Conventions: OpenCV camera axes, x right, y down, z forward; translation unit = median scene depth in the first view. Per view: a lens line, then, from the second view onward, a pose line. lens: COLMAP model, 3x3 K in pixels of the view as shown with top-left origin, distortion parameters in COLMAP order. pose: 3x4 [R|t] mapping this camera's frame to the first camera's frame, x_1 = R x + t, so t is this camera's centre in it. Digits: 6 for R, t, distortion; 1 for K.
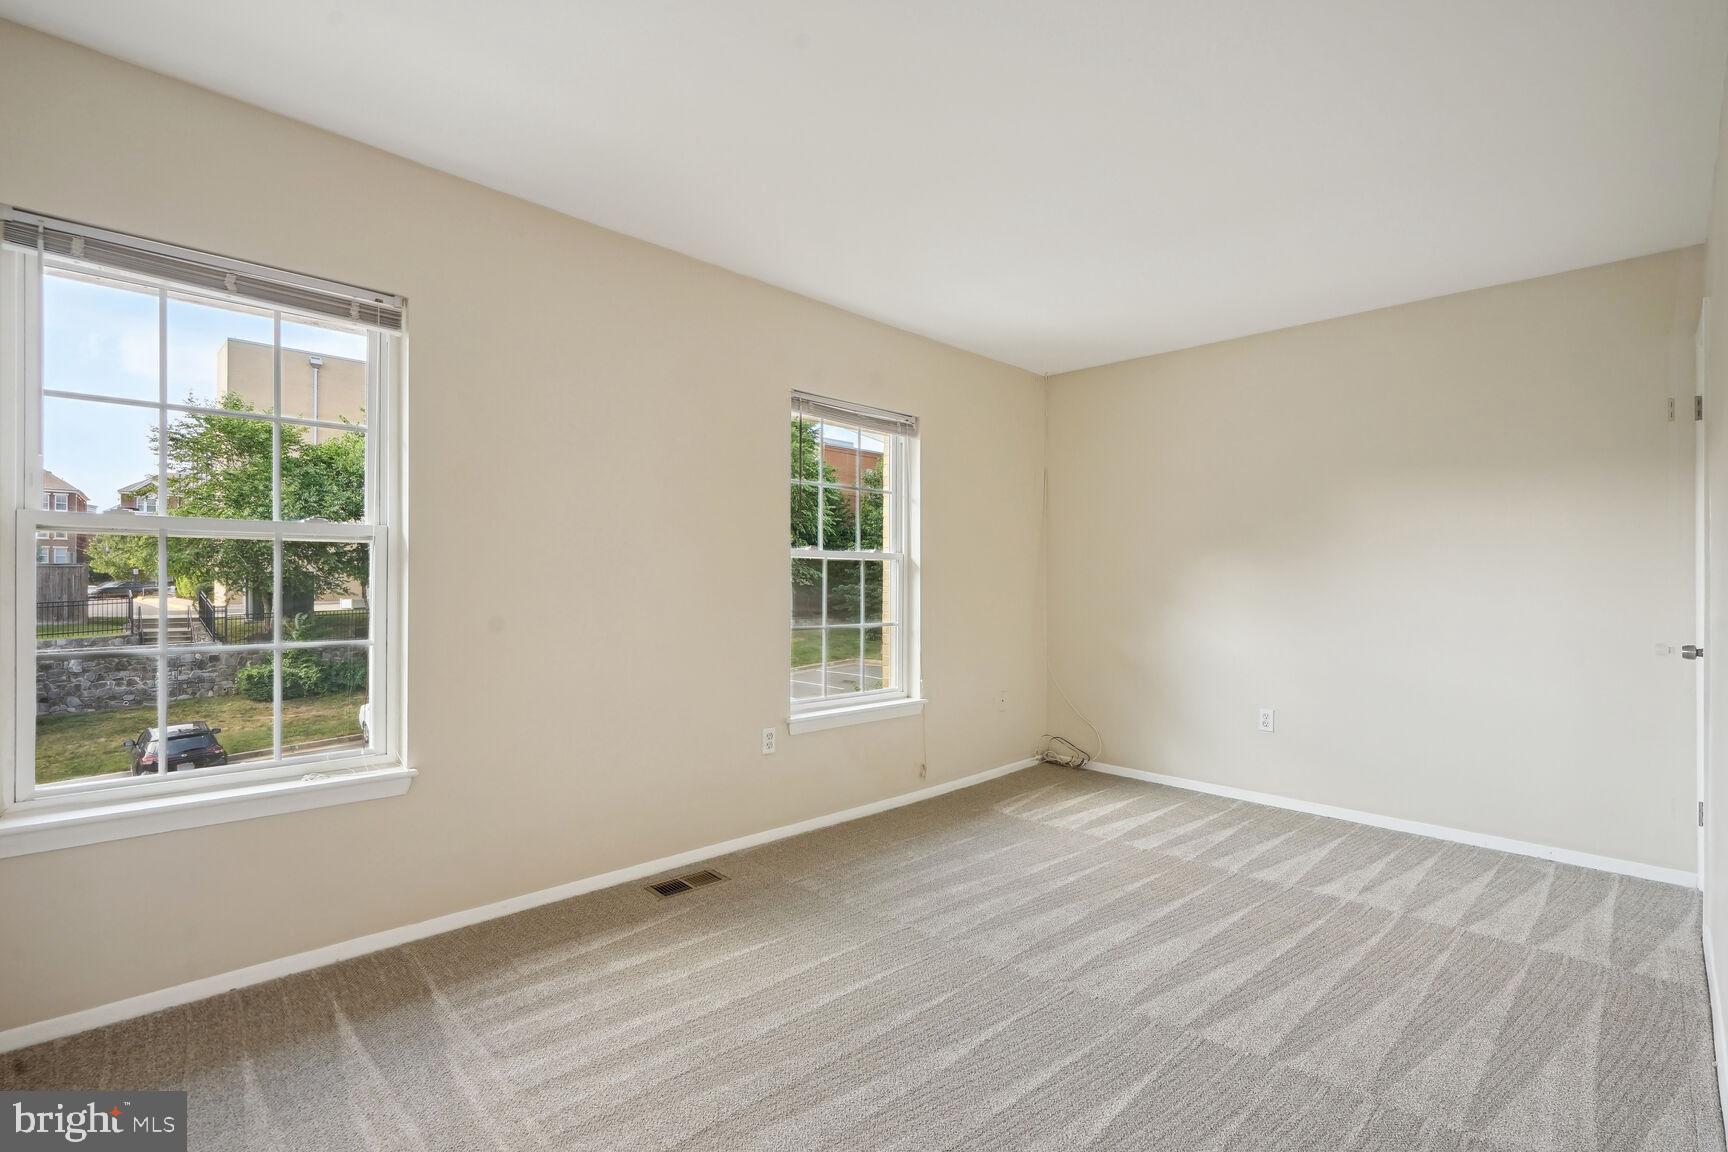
lens RADIAL K [[805.2, 0, 857.7], [0, 805.2, 585.2], [0, 0, 1]] dist [-0.002293, -0.005953]
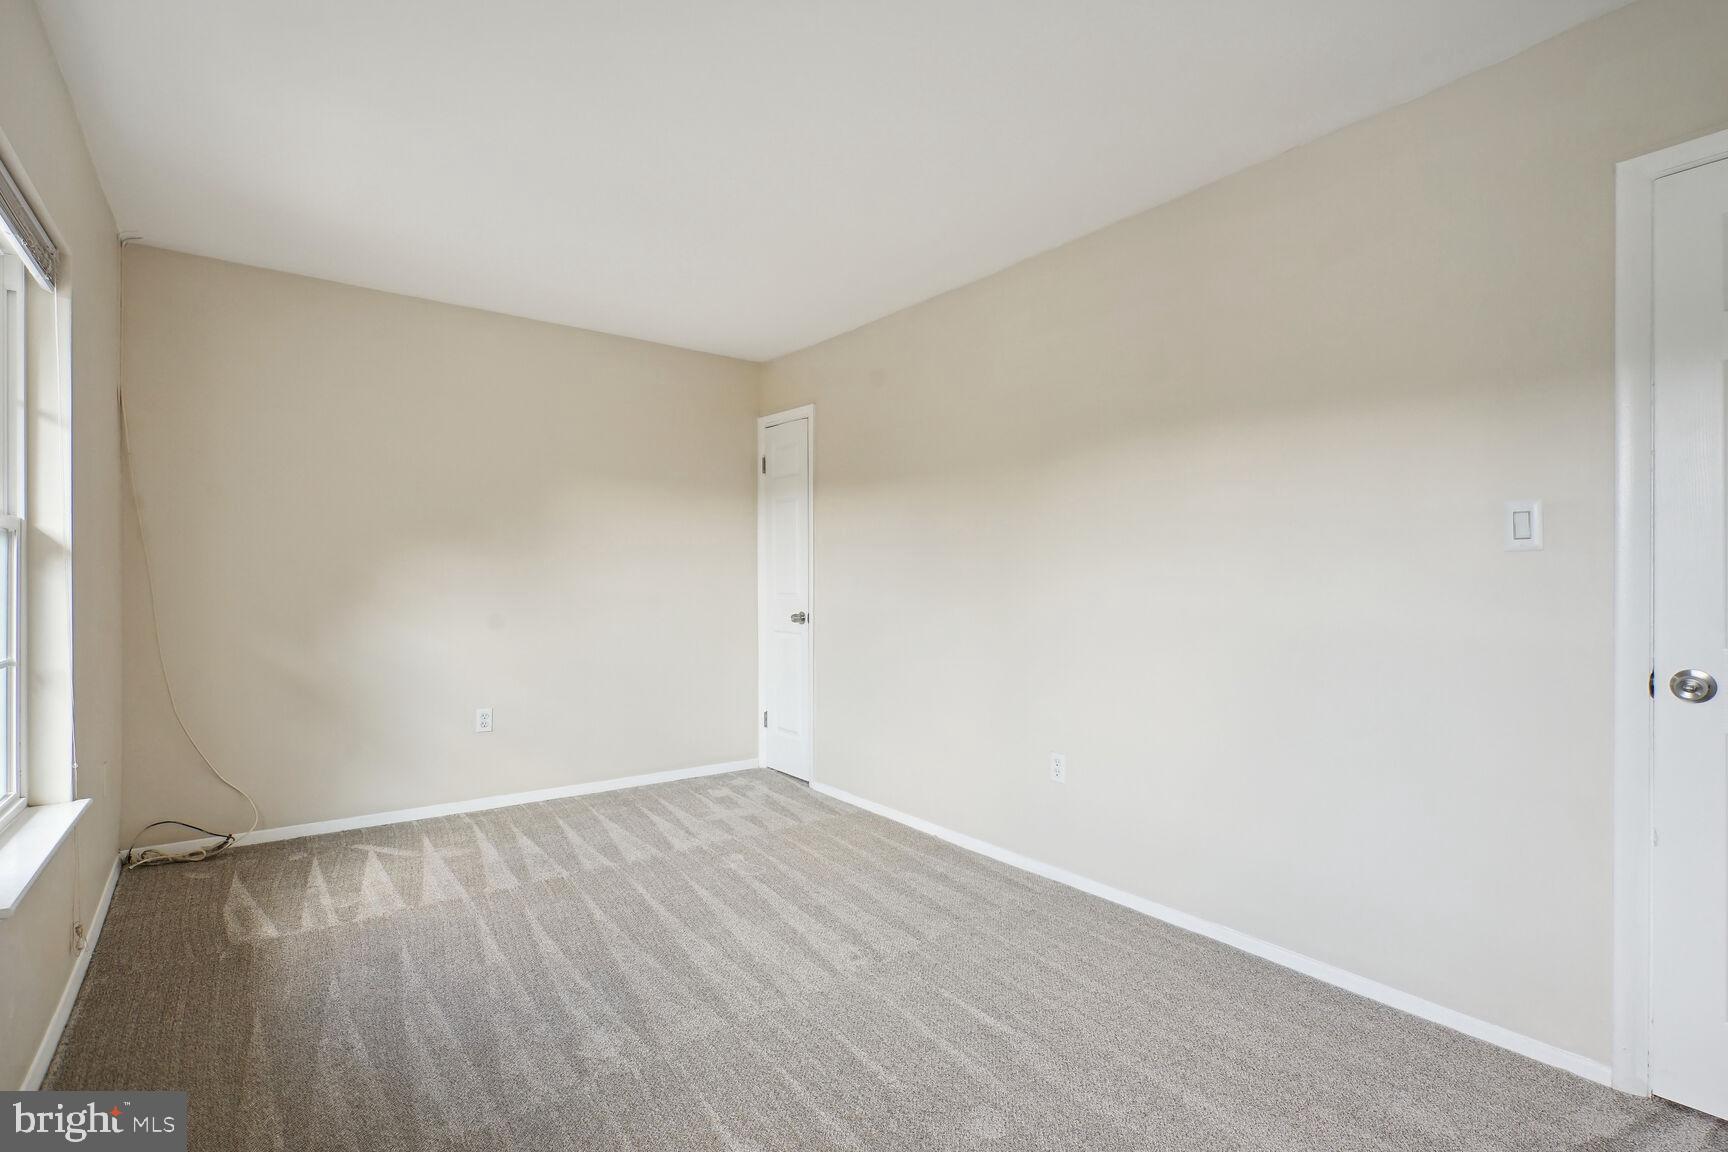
lens RADIAL K [[806.3, 0, 859.8], [0, 806.3, 573.6], [0, 0, 1]] dist [-0.025565, 0.001212]
pose [[0.110529, -0.001511, 0.993872, -0.443162], [0.001214, 0.999998, 0.001385, -0.007254], [-0.993872, 0.001053, 0.110531, 0.528291]]
